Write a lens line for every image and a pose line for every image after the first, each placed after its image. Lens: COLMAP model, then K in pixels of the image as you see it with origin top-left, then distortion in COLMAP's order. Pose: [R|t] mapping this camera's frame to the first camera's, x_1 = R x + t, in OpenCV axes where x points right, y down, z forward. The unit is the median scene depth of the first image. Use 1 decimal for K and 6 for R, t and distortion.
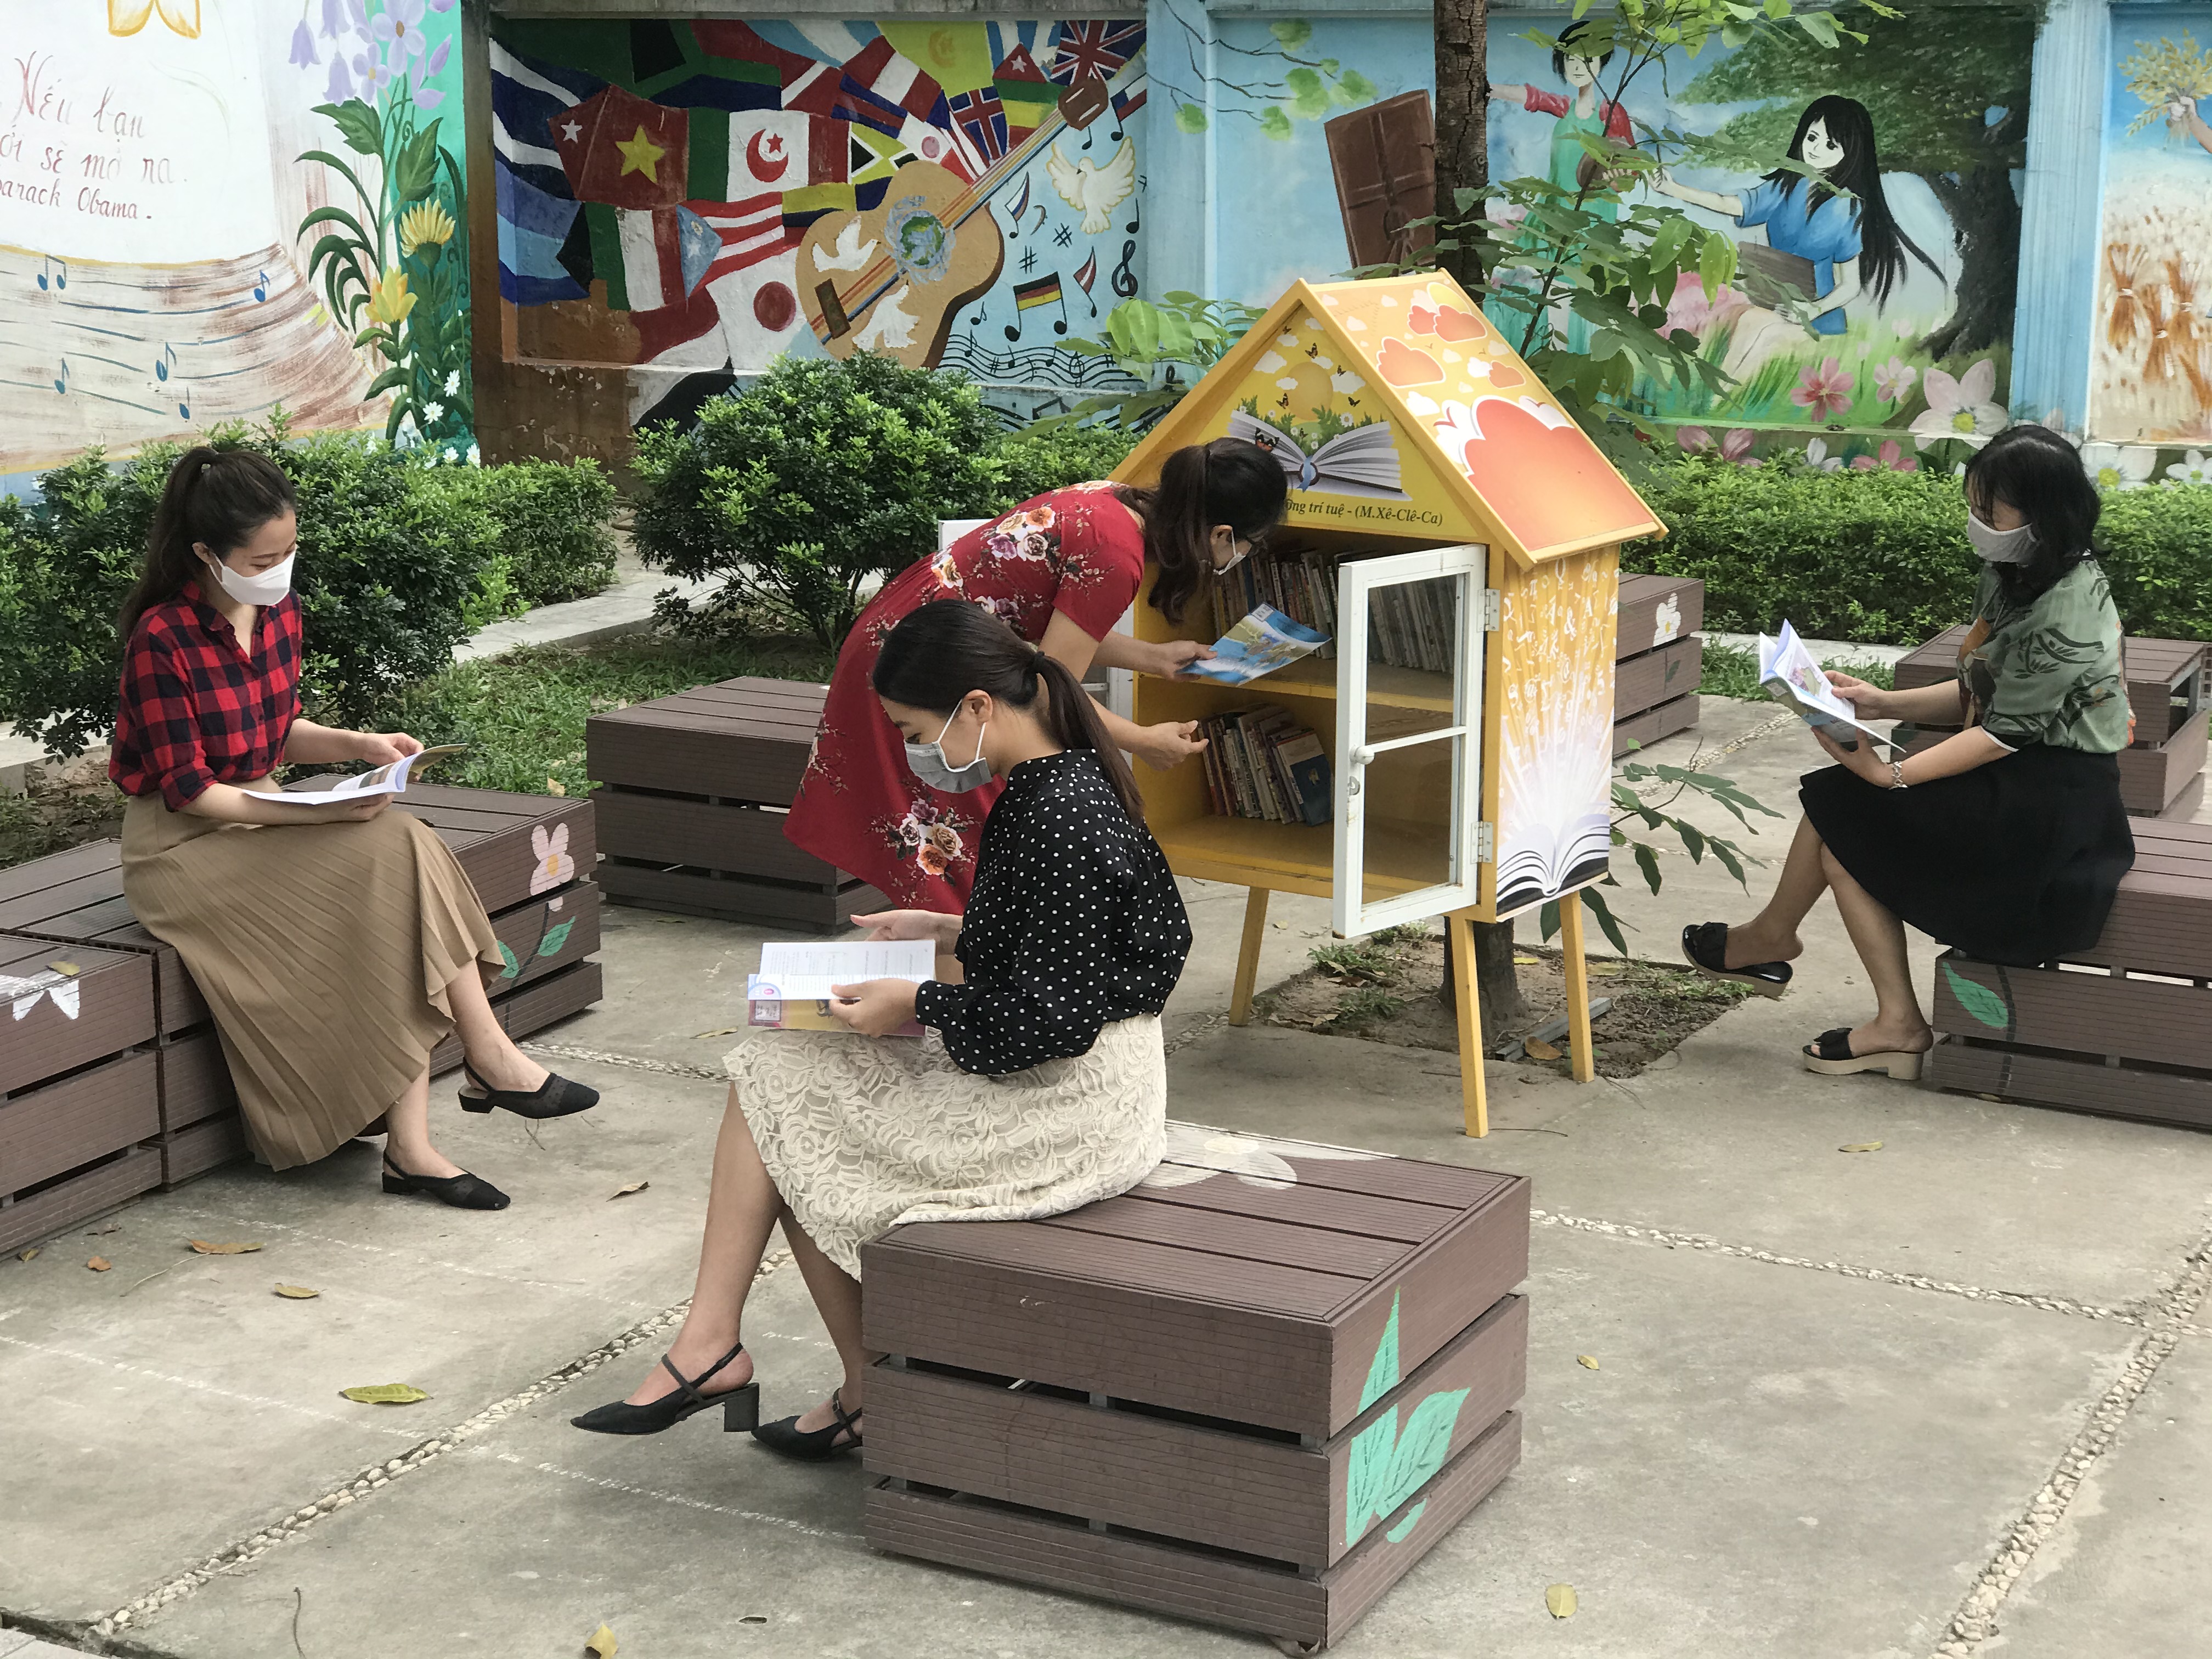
lens RADIAL K [[3628.4, 0, 1106.0], [0, 3628.4, 829.5], [0, 0, 1]] dist [0.062568, 0.063341]
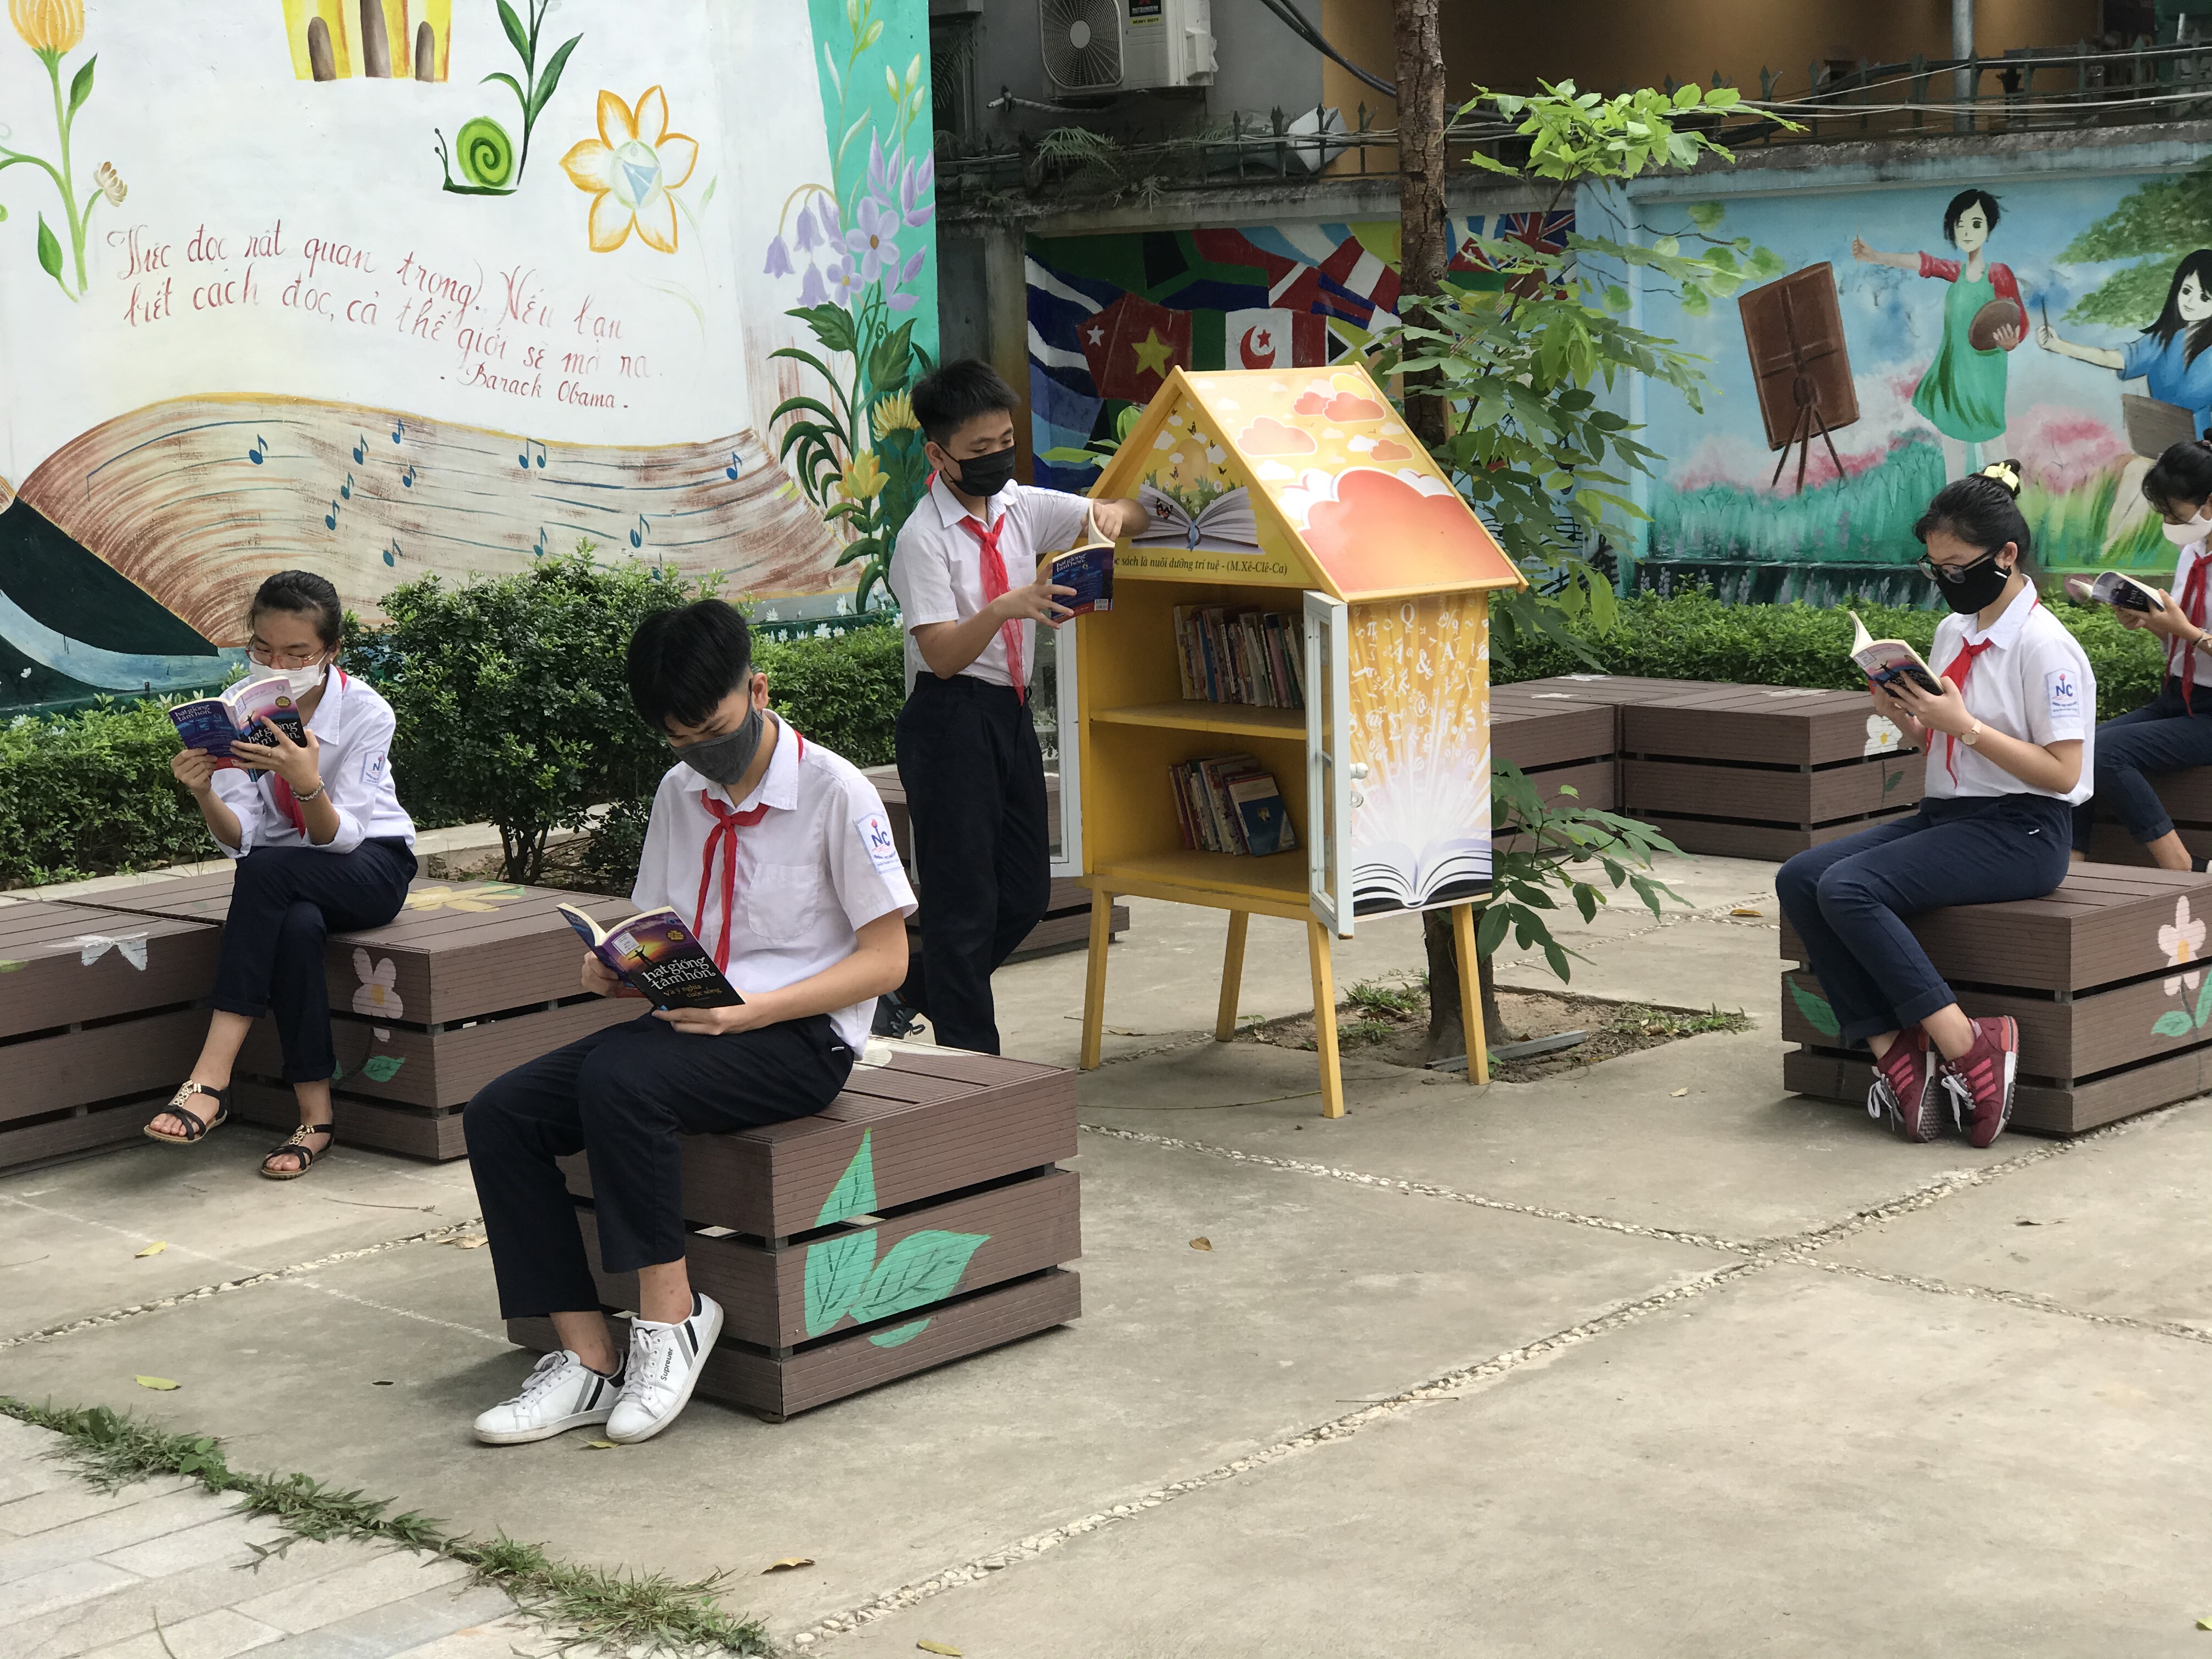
lens RADIAL K [[3663.4, 0, 1090.8], [0, 3663.4, 808.9], [0, 0, 1]] dist [-0.037898, 0.756815]
pose [[0.965020, 0.001685, -0.262170, 0.172377], [-0.021936, 0.996992, -0.074337, 0.039595], [0.261256, 0.077488, 0.962154, -0.062242]]
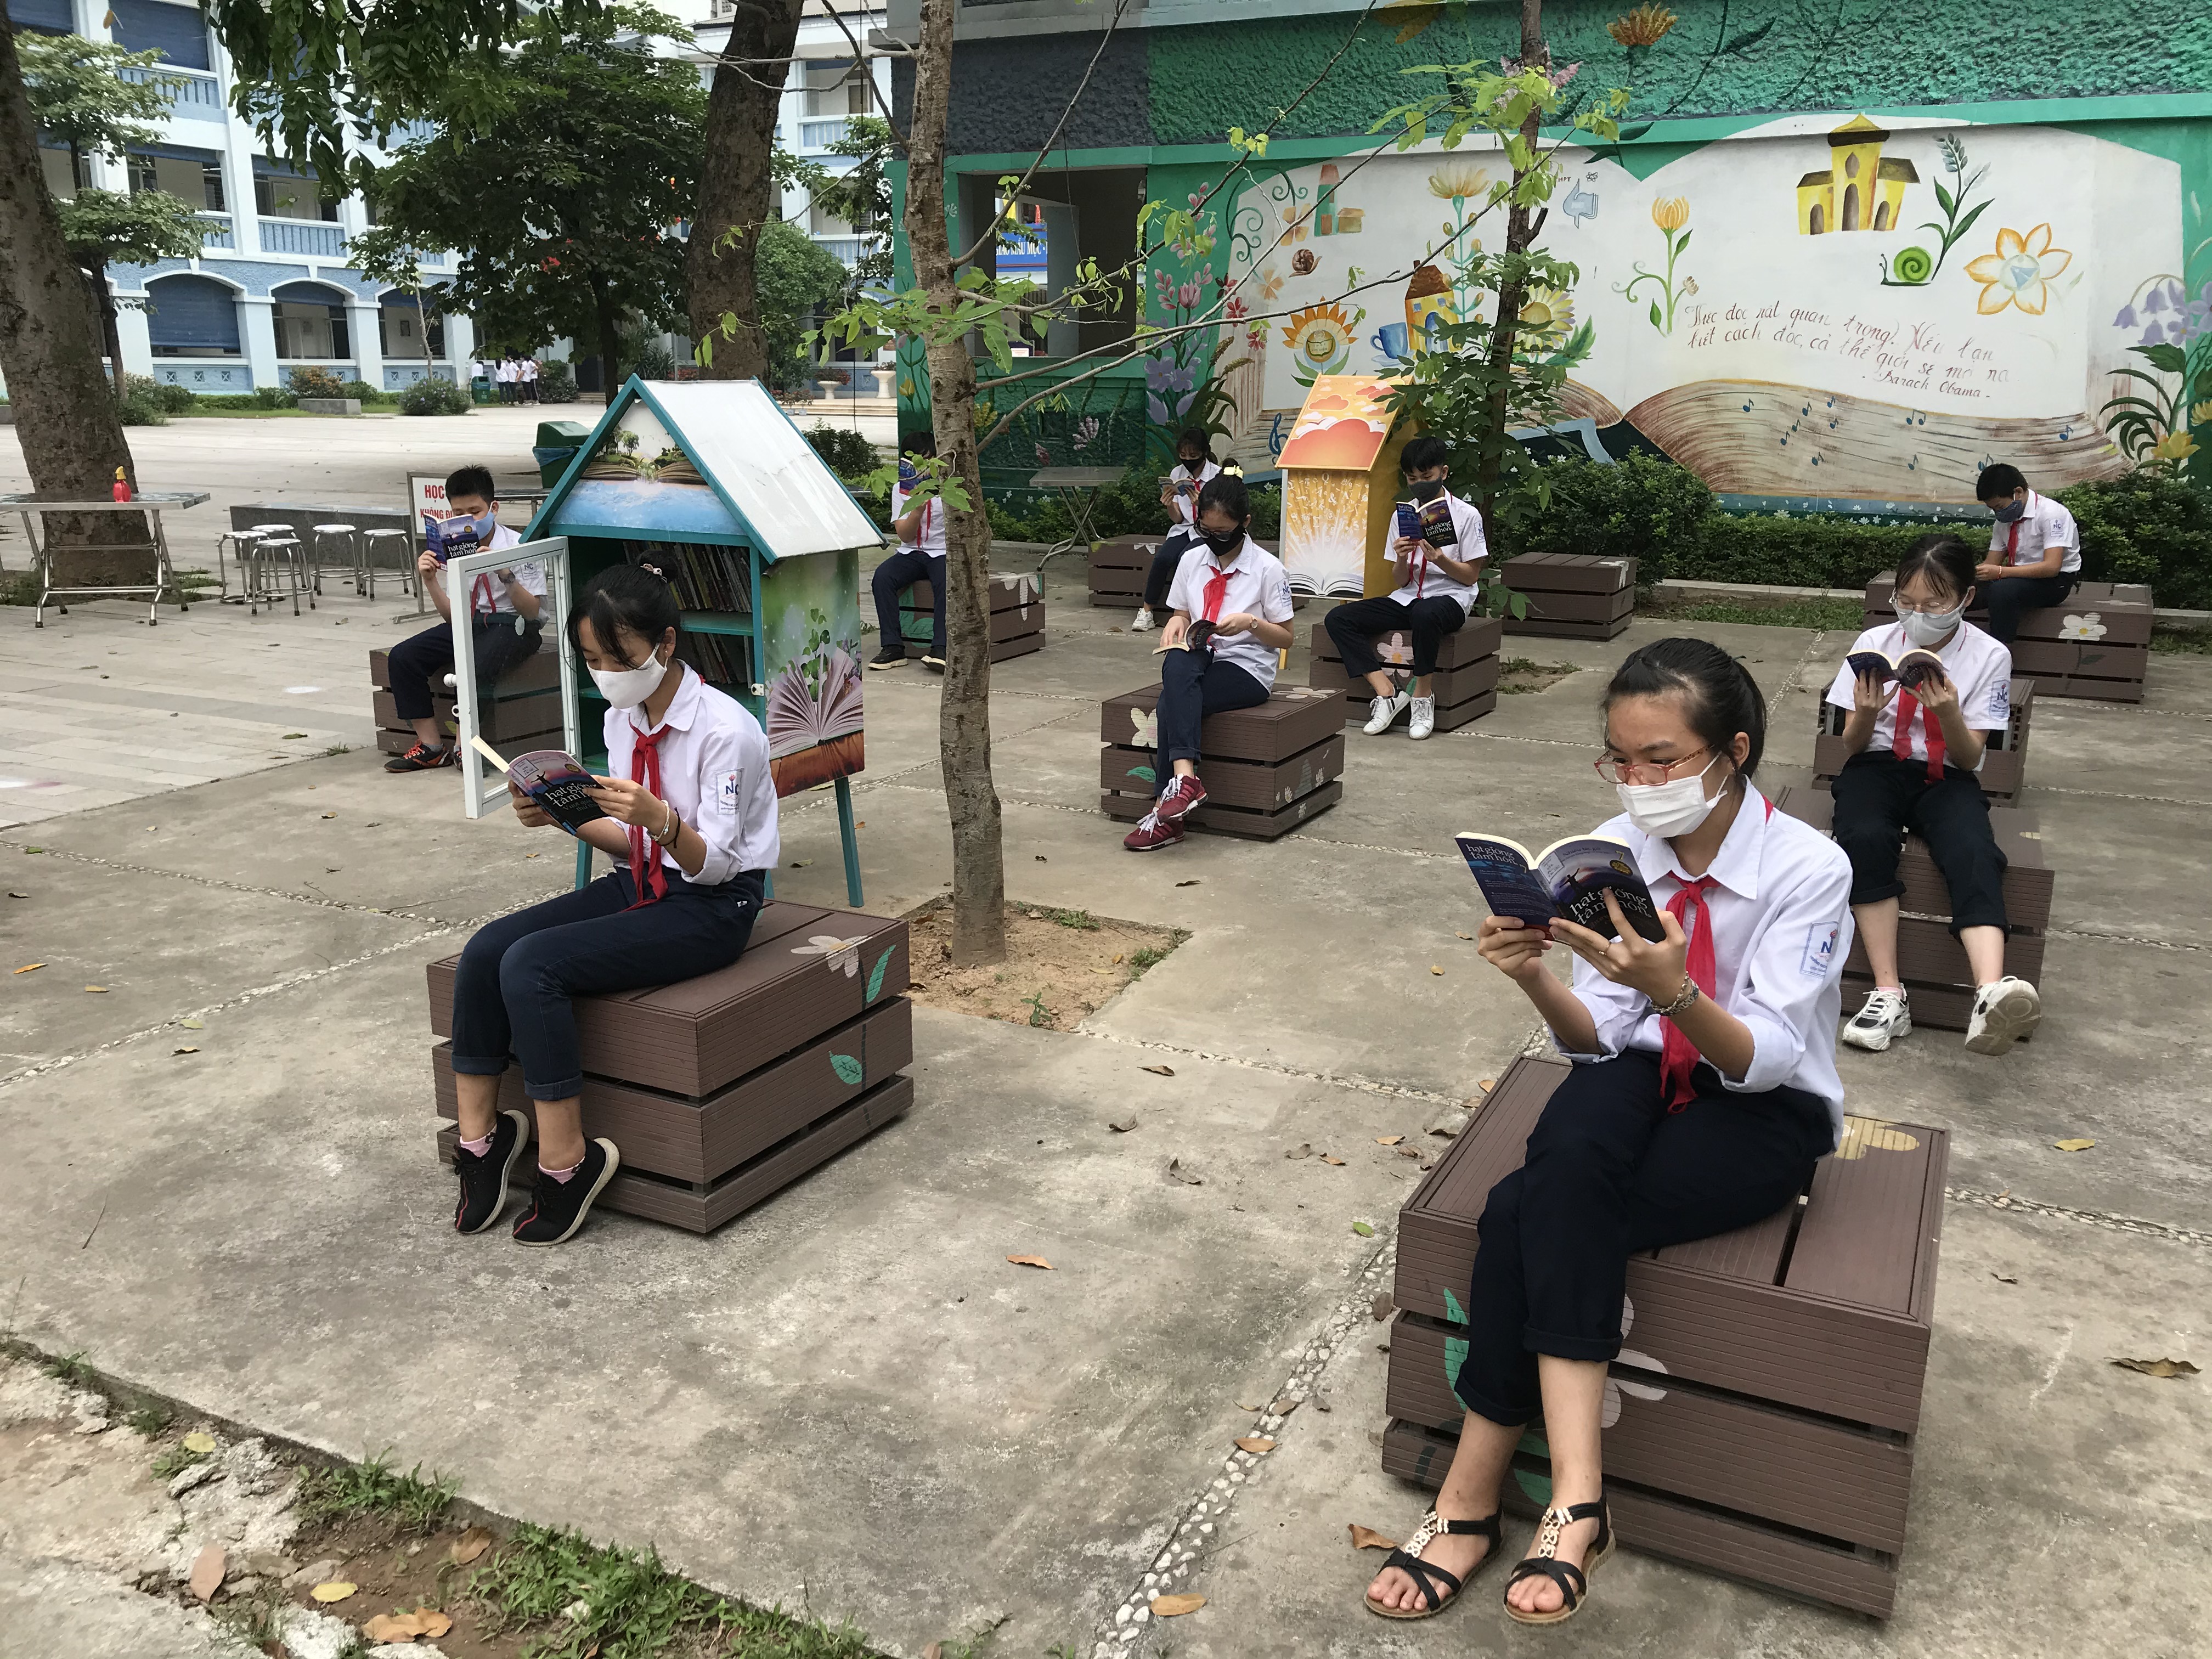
lens RADIAL K [[1838.5, 0, 1101.7], [0, 1838.5, 819.1], [0, 0, 1]] dist [0.030594, -0.033029]
pose [[0.023123, 0.236542, -0.971346, 0.832232], [-0.215502, 0.949943, 0.226200, -0.056781], [0.976230, 0.204097, 0.072941, 0.411028]]
